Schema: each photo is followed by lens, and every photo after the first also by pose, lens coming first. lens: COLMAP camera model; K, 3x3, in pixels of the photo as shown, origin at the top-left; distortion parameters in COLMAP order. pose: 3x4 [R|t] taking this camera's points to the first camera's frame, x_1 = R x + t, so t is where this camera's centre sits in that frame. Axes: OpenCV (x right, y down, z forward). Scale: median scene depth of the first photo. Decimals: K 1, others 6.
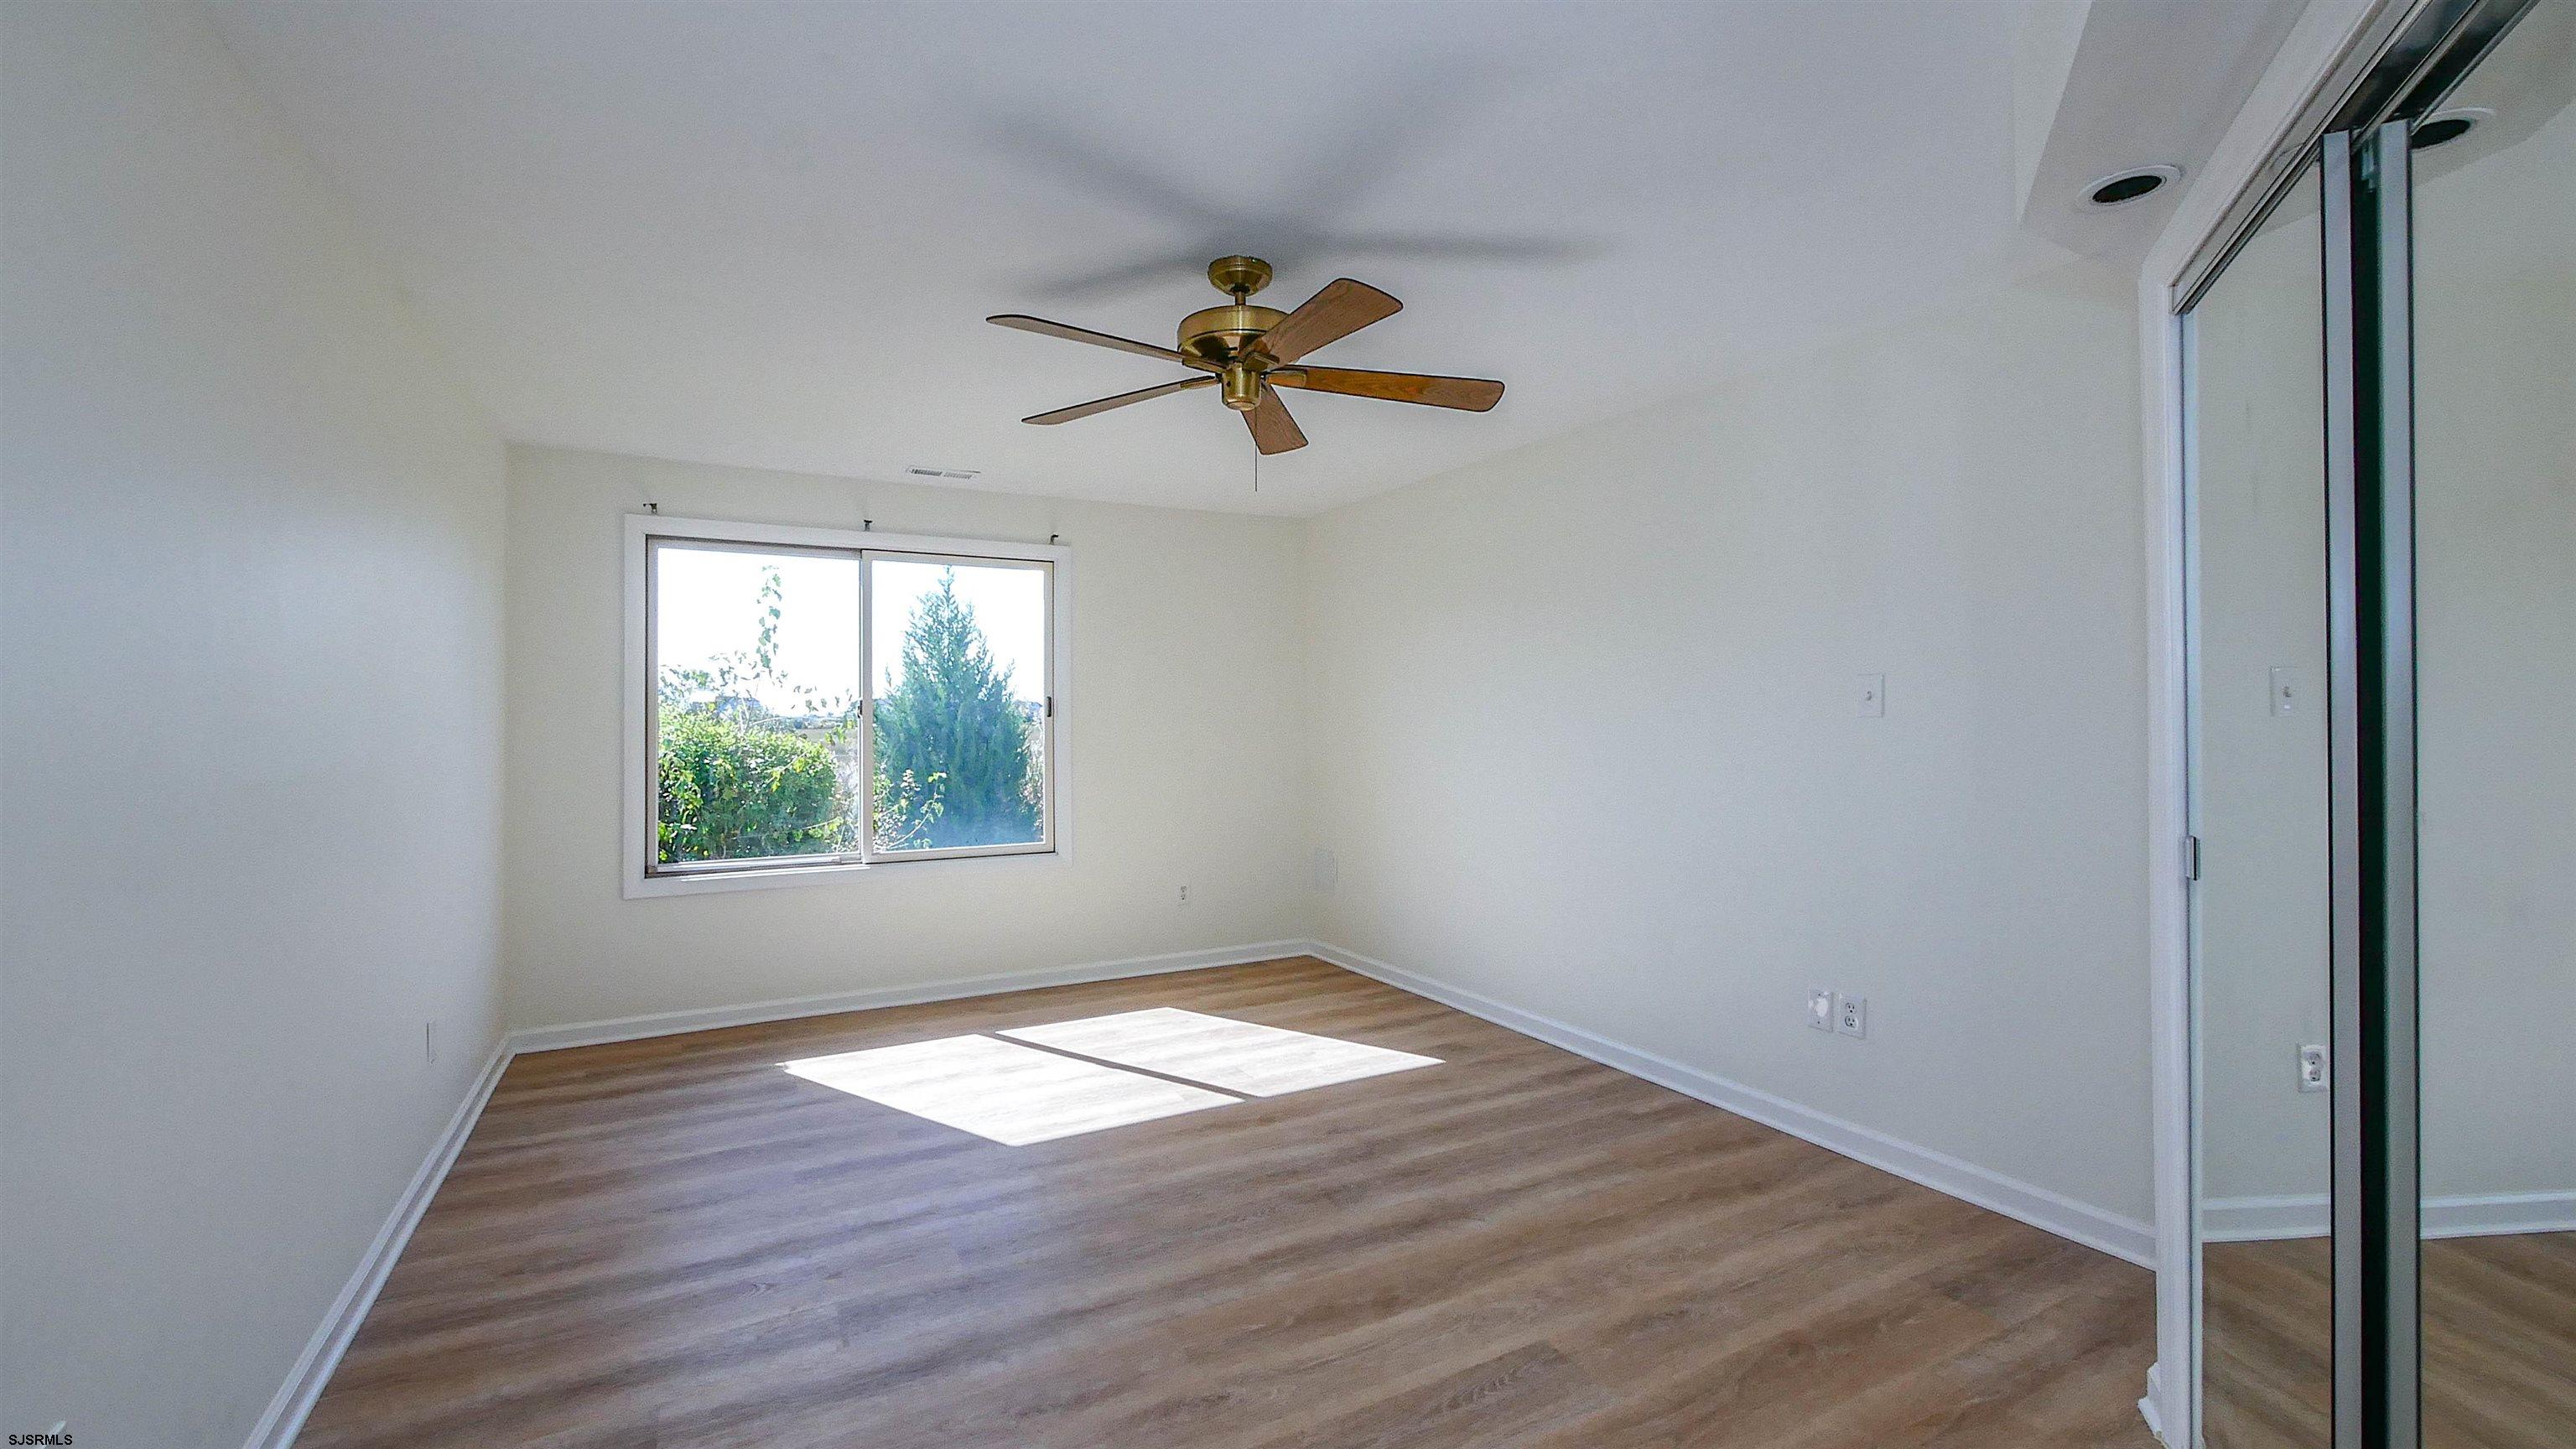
lens RADIAL K [[1060.2, 0, 1293.4], [0, 1060.2, 707.9], [0, 0, 1]] dist [-0.006908, 0.000623]
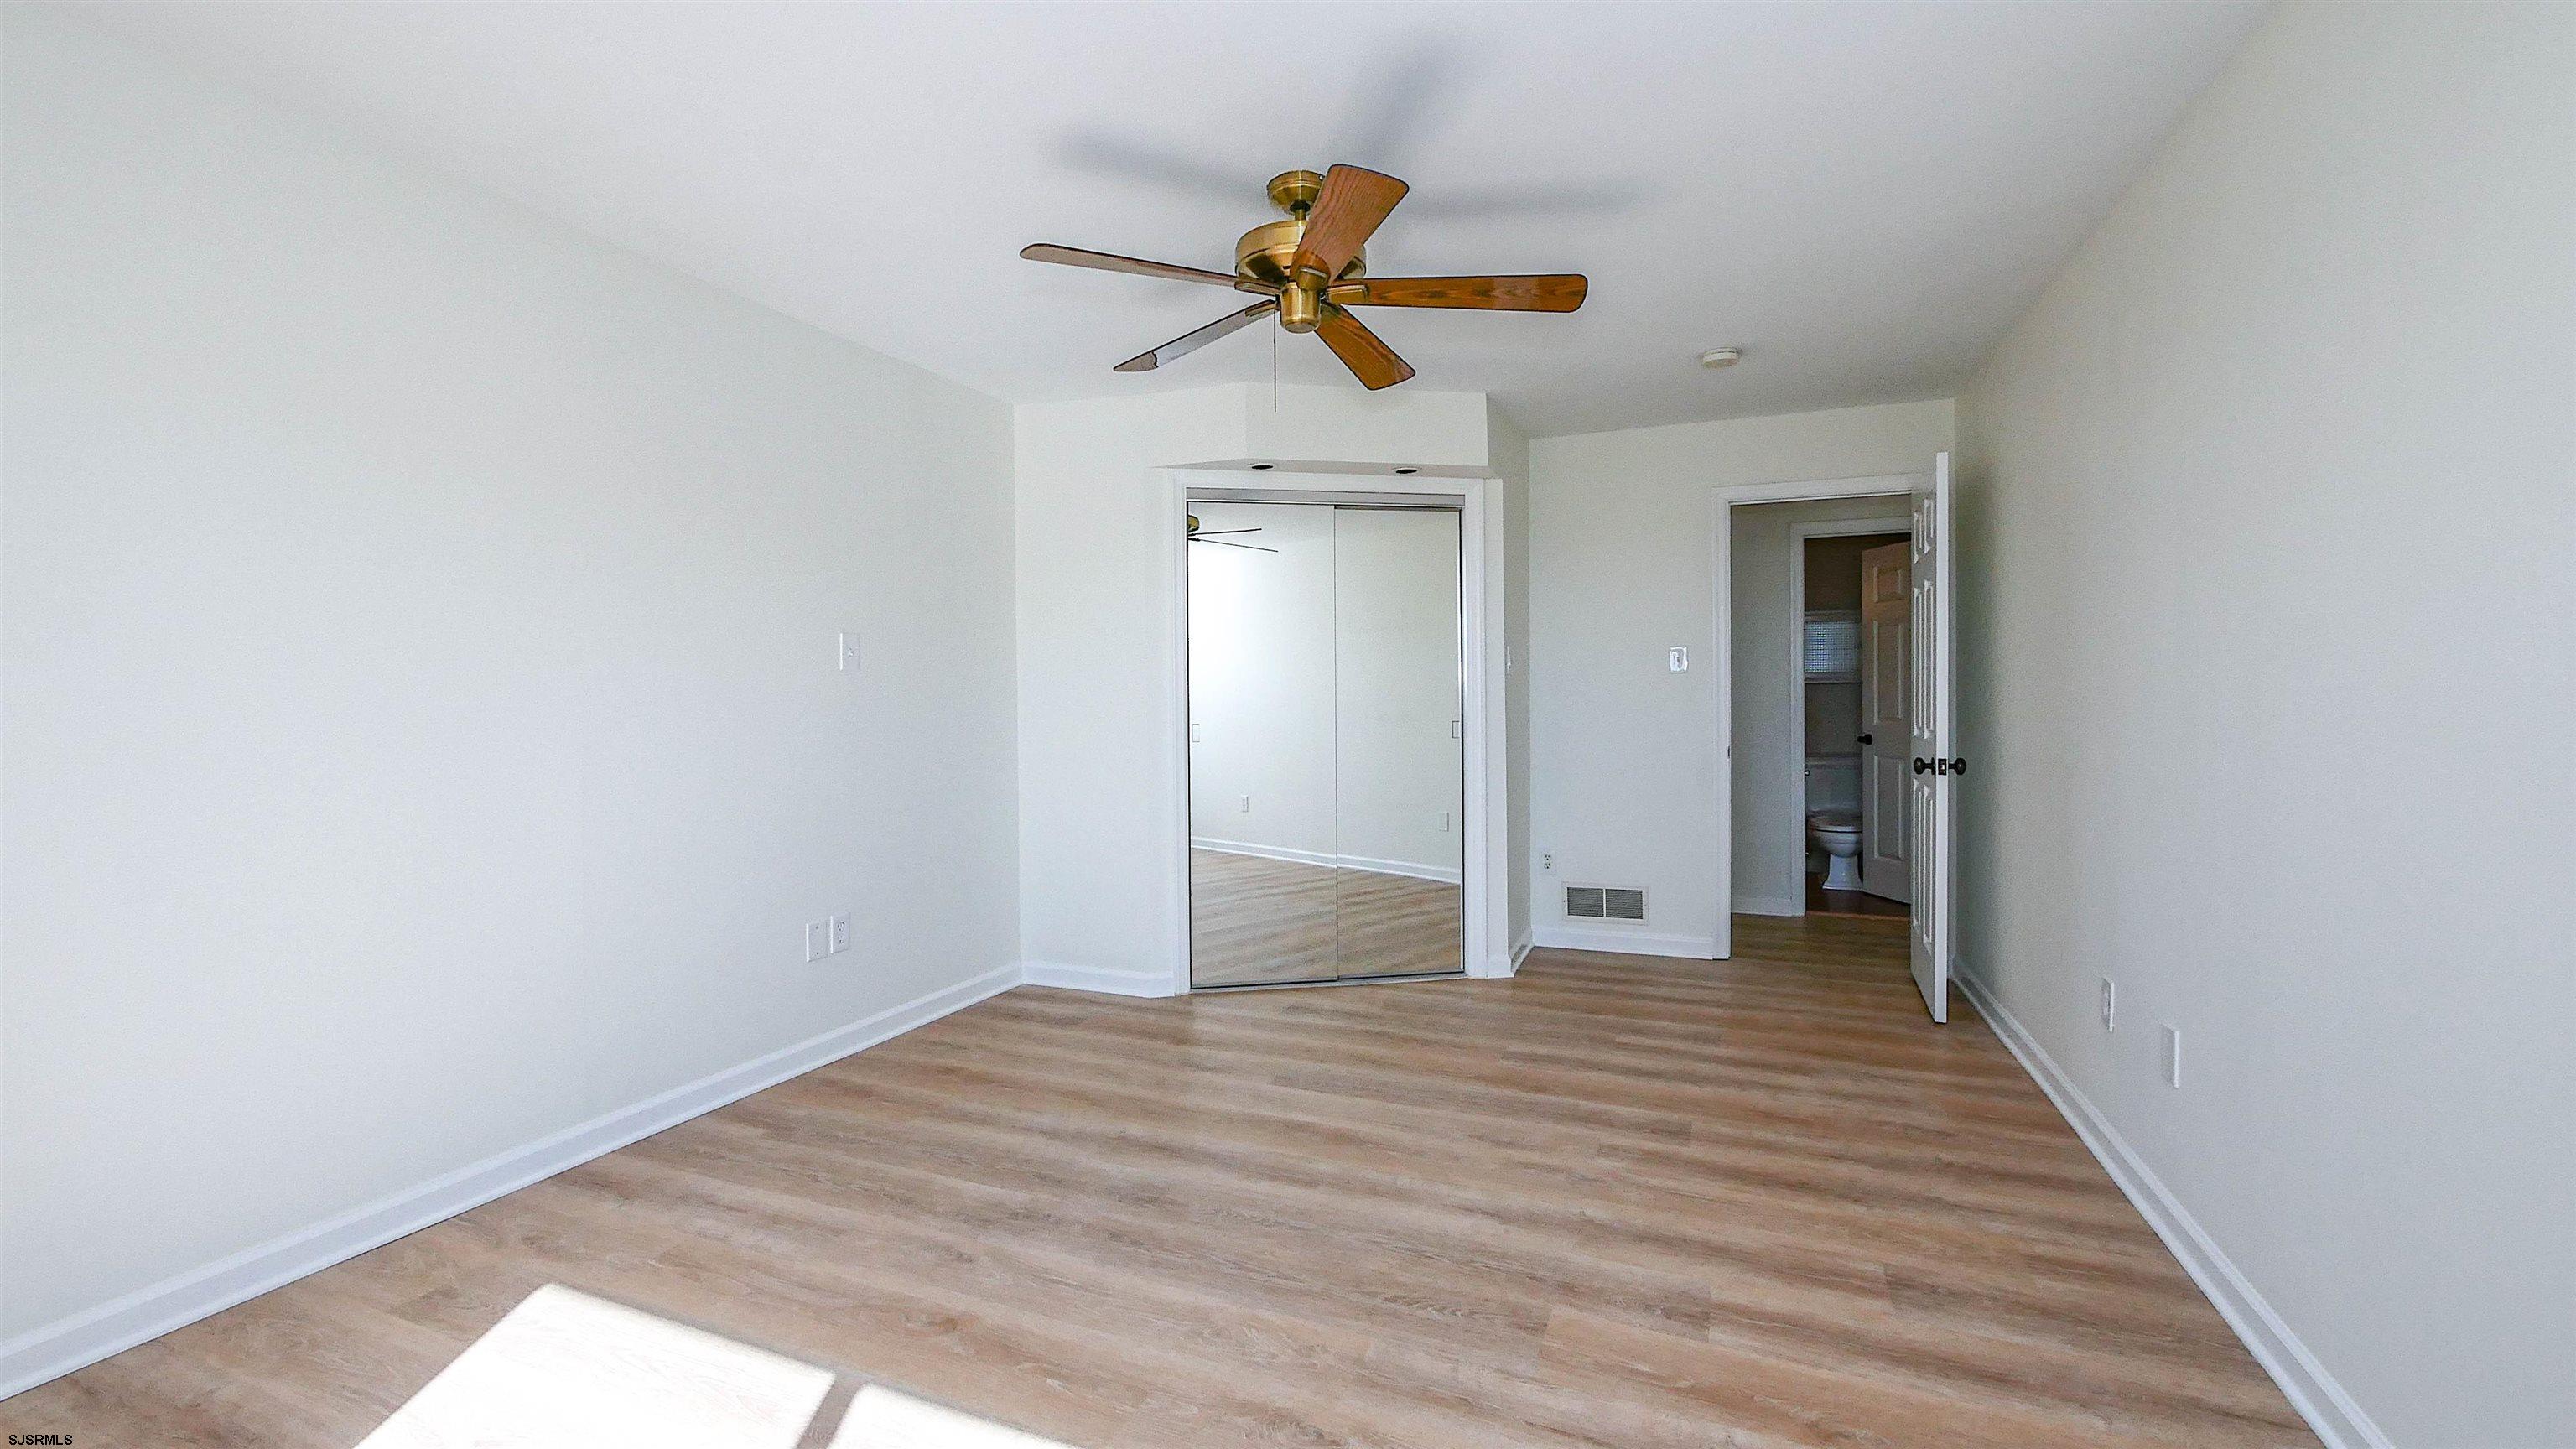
lens RADIAL K [[1060.2, 0, 1293.4], [0, 1060.2, 707.9], [0, 0, 1]] dist [-0.006908, 0.000623]
pose [[-0.626961, 0.002716, 0.779046, -0.710762], [-0.000882, 0.999991, -0.004196, 0.058097], [-0.779050, -0.003318, -0.626953, 1.437092]]
